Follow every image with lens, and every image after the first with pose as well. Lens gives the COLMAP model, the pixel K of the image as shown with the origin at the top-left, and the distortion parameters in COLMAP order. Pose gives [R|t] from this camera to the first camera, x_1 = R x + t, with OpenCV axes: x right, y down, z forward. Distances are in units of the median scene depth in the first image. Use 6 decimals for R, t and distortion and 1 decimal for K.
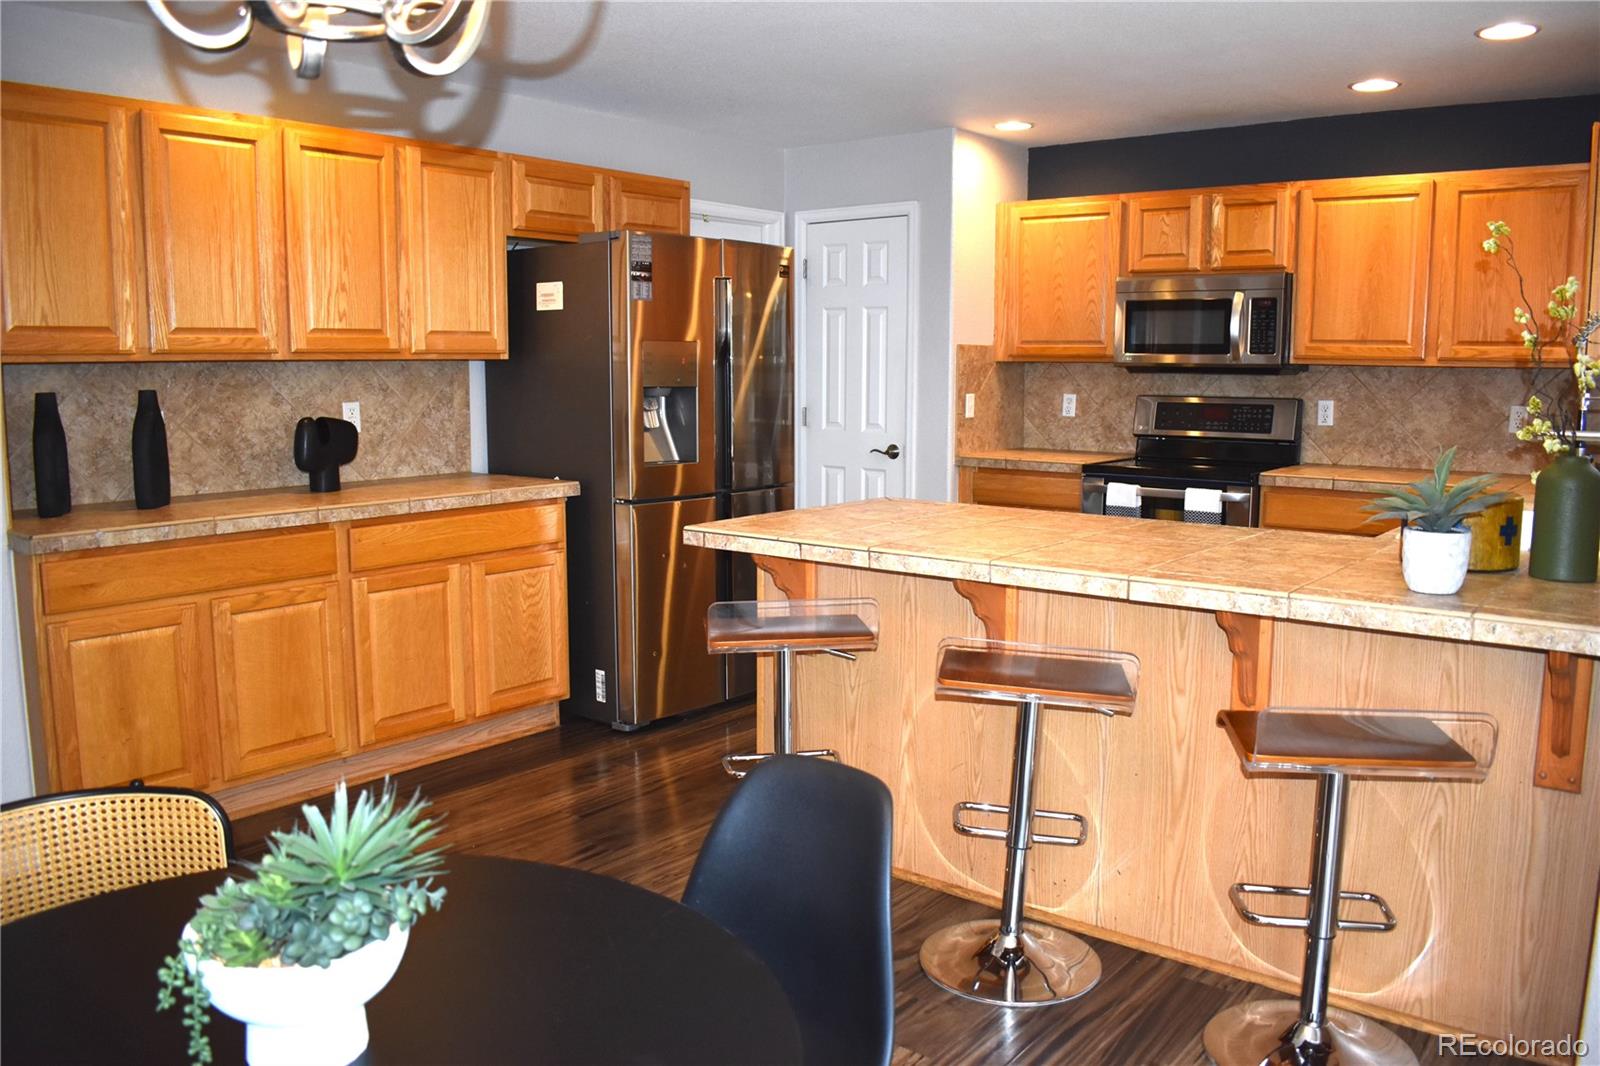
lens RADIAL K [[1235.9, 0, 820.6], [0, 1235.9, 533.9], [0, 0, 1]] dist [-0.091635, 0.010192]
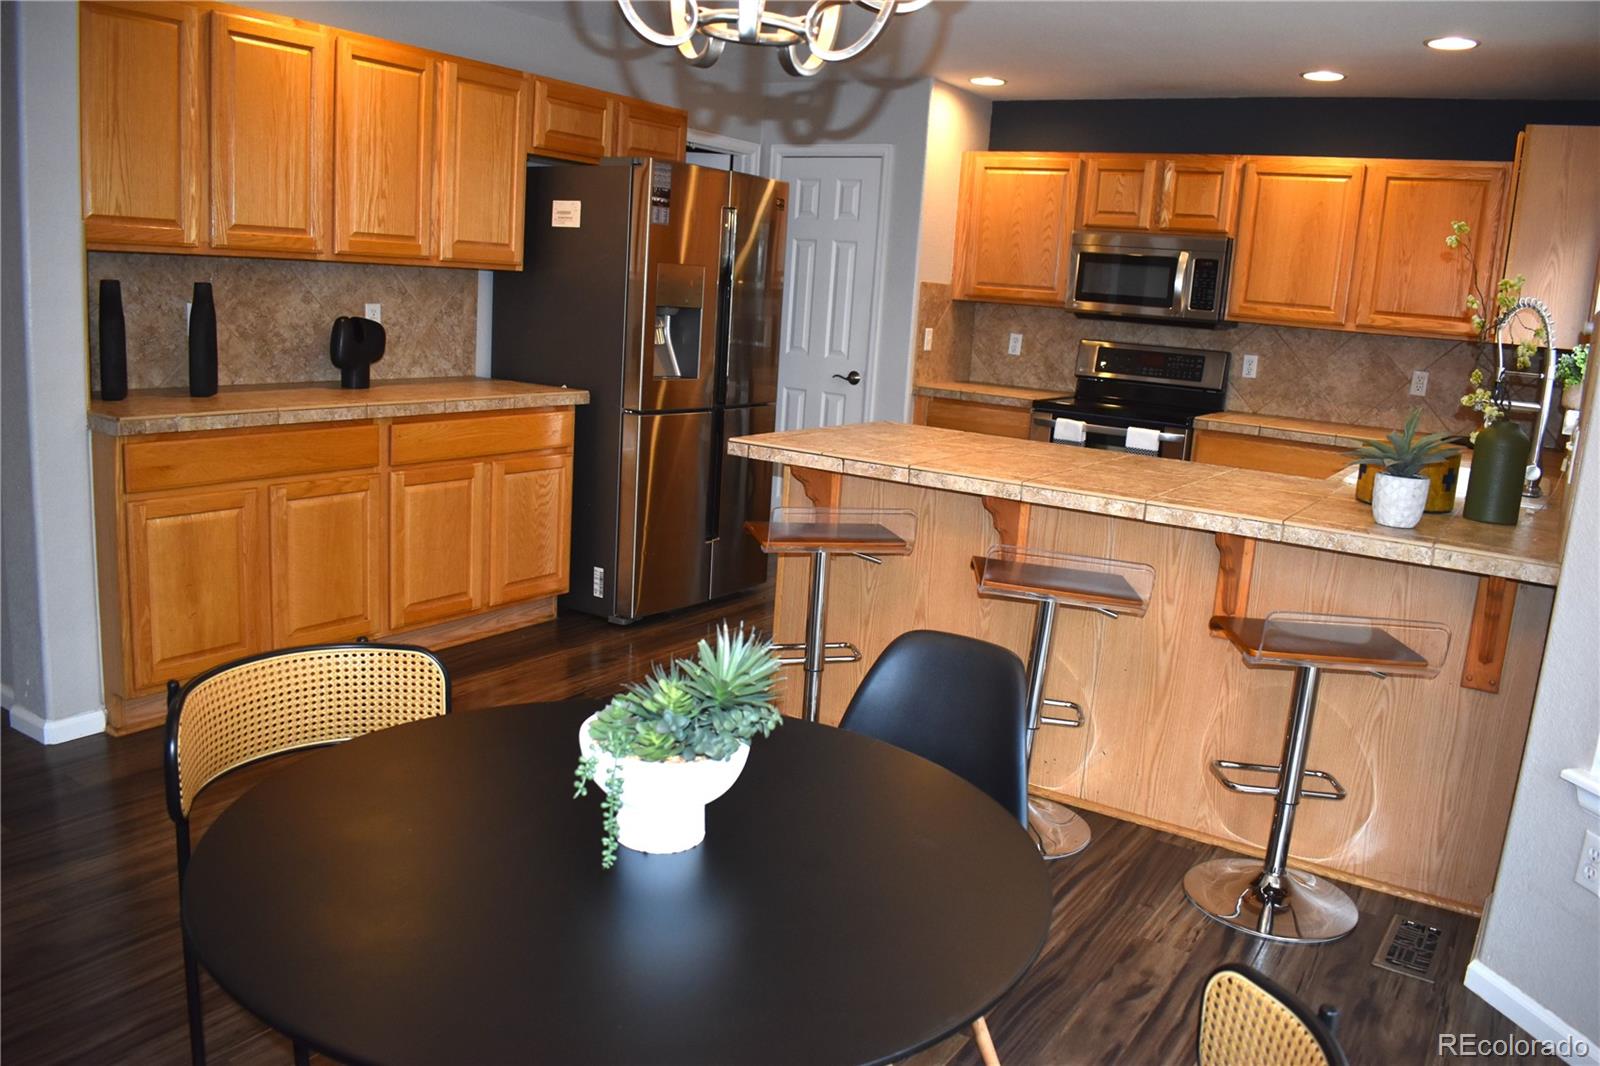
lens RADIAL K [[1227.6, 0, 804.1], [0, 1227.6, 534.0], [0, 0, 1]] dist [-0.096417, 0.016160]
pose [[0.993579, 0.043449, 0.104466, -0.132113], [-0.050145, 0.996794, 0.062348, 0.006453], [-0.101422, -0.067186, 0.992572, -0.090712]]
